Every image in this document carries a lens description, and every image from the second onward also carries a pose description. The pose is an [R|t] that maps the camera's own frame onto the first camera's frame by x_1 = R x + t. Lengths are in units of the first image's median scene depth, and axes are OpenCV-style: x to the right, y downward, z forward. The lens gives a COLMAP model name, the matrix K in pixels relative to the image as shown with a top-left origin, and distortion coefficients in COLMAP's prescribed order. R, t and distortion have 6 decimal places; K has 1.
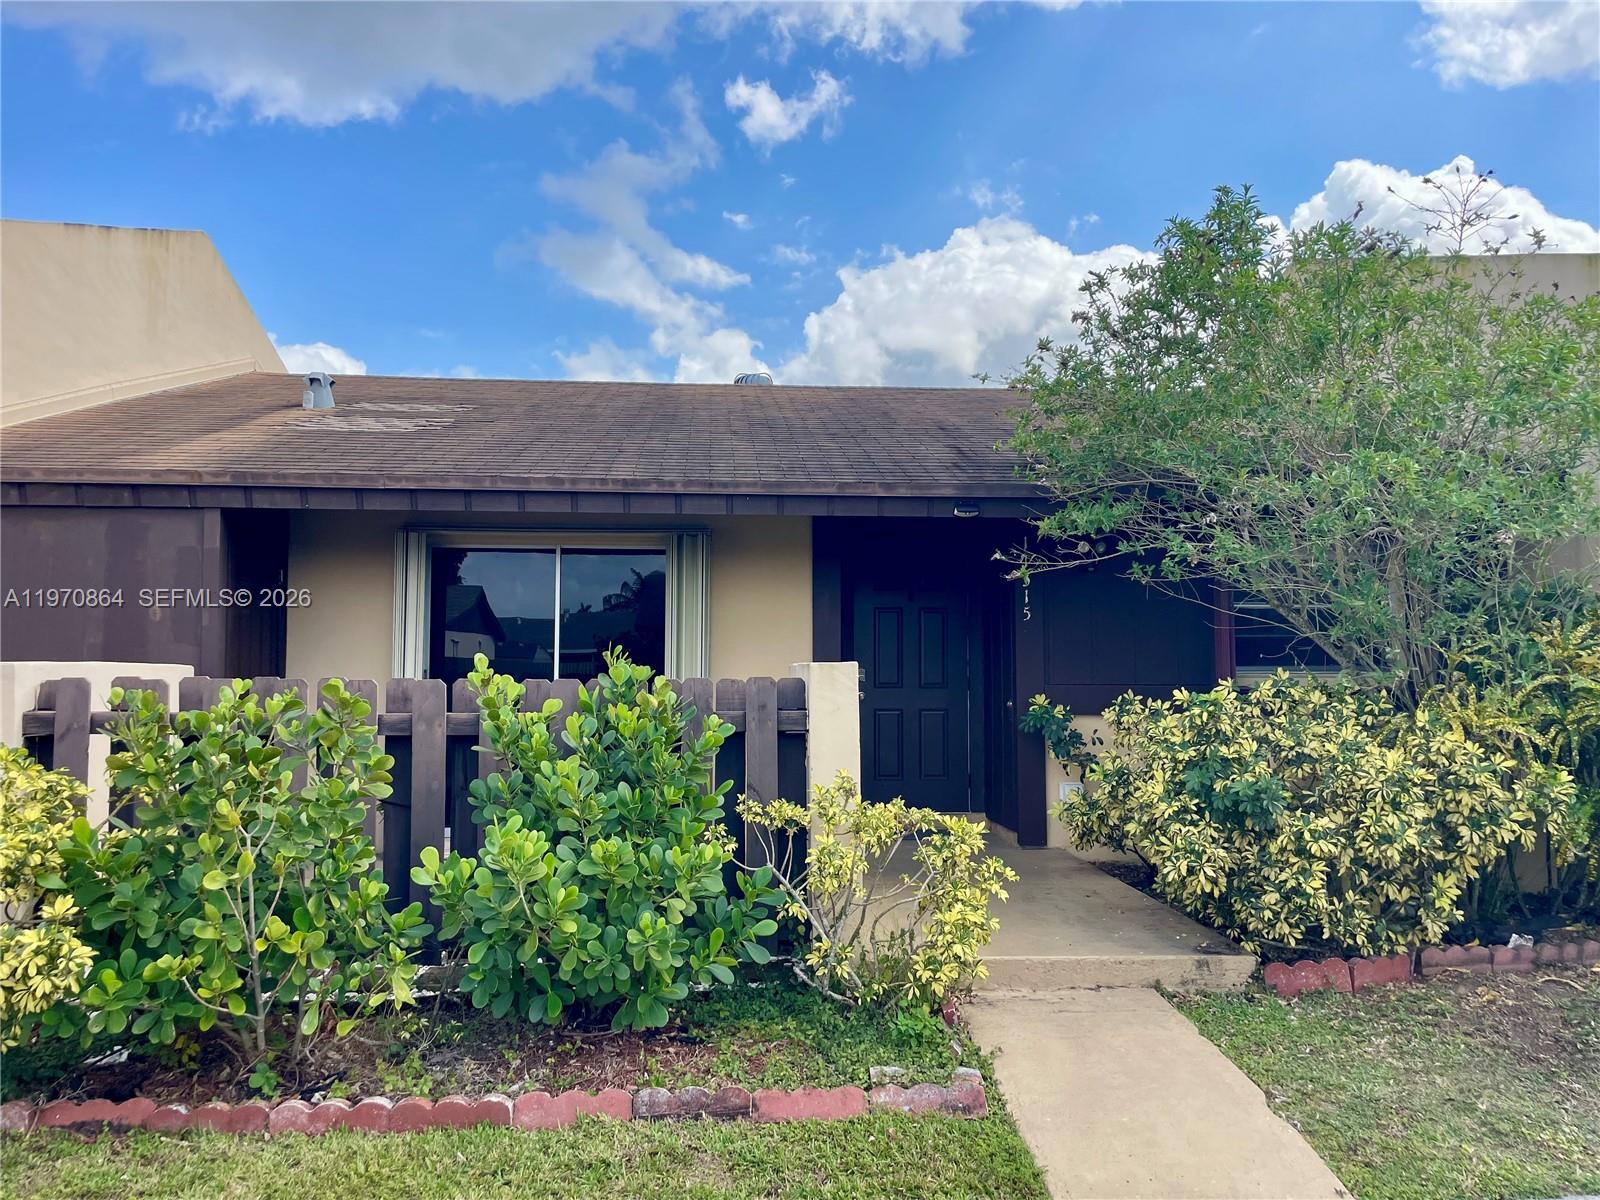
lens RADIAL K [[1264.6, 0, 800.0], [0, 1264.6, 600.0], [0, 0, 1]] dist [0.009458, 0.002144]
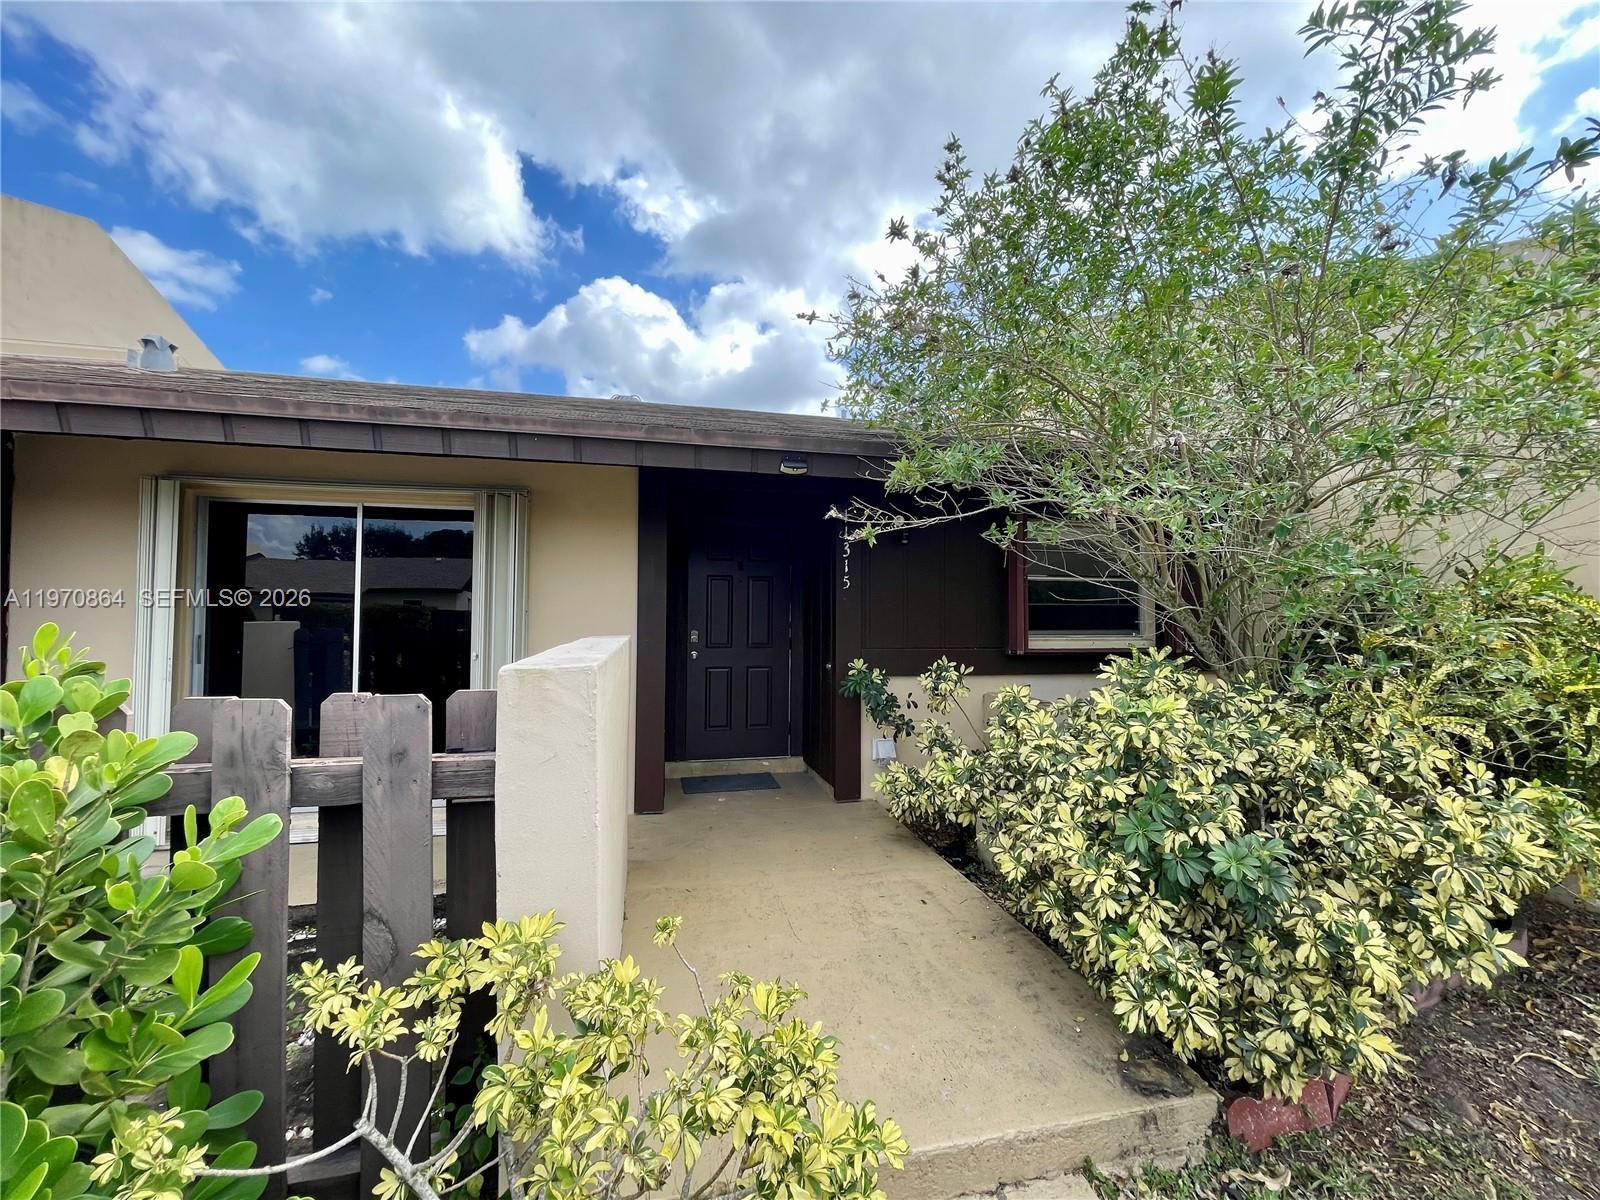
lens RADIAL K [[648.2, 0, 800.6], [0, 648.2, 596.9], [0, 0, 1]] dist [-0.003049, -0.000067]
pose [[0.987533, 0.011698, 0.156977, 0.083747], [-0.017167, 0.999290, 0.033531, 0.007798], [-0.156474, -0.035808, 0.987033, 0.705947]]
